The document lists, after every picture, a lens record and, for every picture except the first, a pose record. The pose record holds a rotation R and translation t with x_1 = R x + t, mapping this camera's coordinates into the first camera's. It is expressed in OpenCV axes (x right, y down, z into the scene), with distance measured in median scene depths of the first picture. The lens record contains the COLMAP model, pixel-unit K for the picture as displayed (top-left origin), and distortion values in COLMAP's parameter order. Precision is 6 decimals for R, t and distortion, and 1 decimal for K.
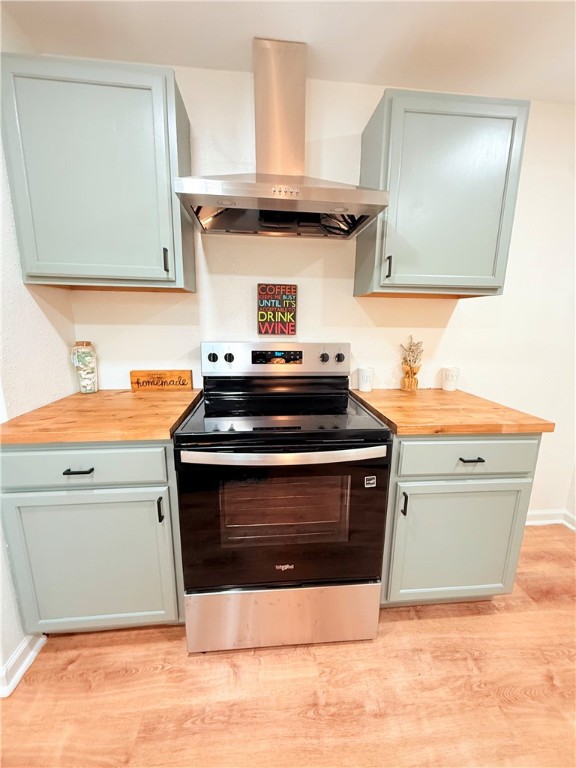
lens RADIAL K [[309.6, 0, 289.6], [0, 309.6, 383.8], [0, 0, 1]] dist [-0.000410, -0.000463]
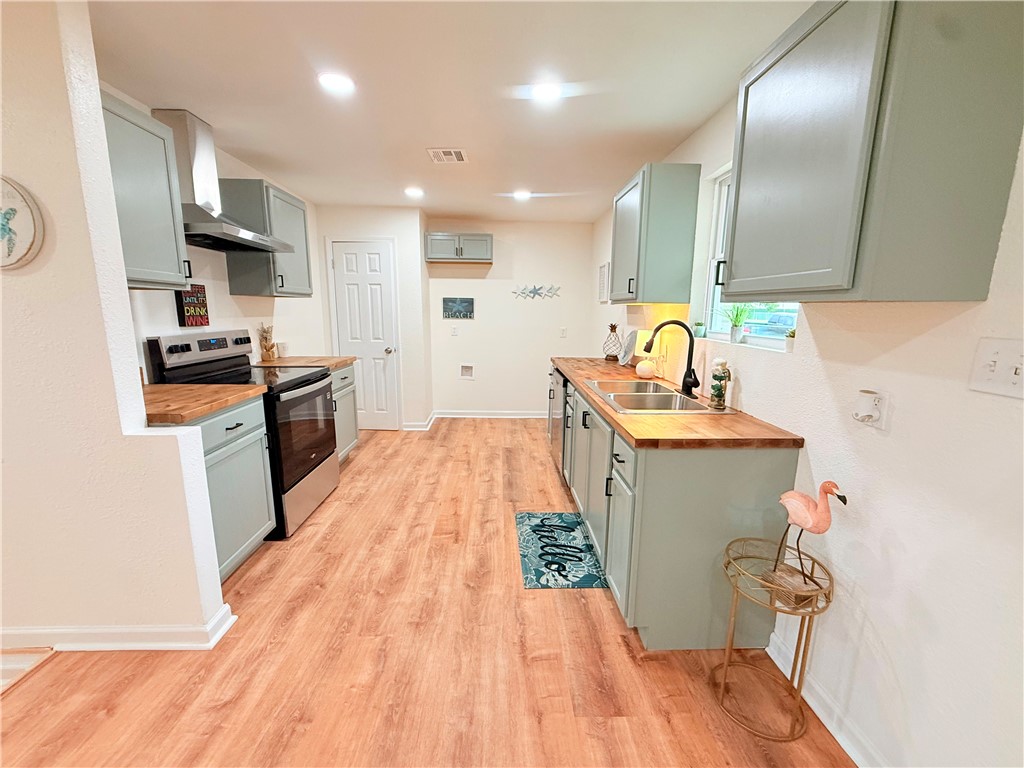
lens RADIAL K [[412.8, 0, 509.2], [0, 412.8, 385.2], [0, 0, 1]] dist [-0.000410, -0.000463]
pose [[0.067754, -0.191577, 0.979136, -1.580556], [0.193662, 0.965251, 0.175460, 0.011858], [-0.978726, 0.177733, 0.102500, -0.288001]]
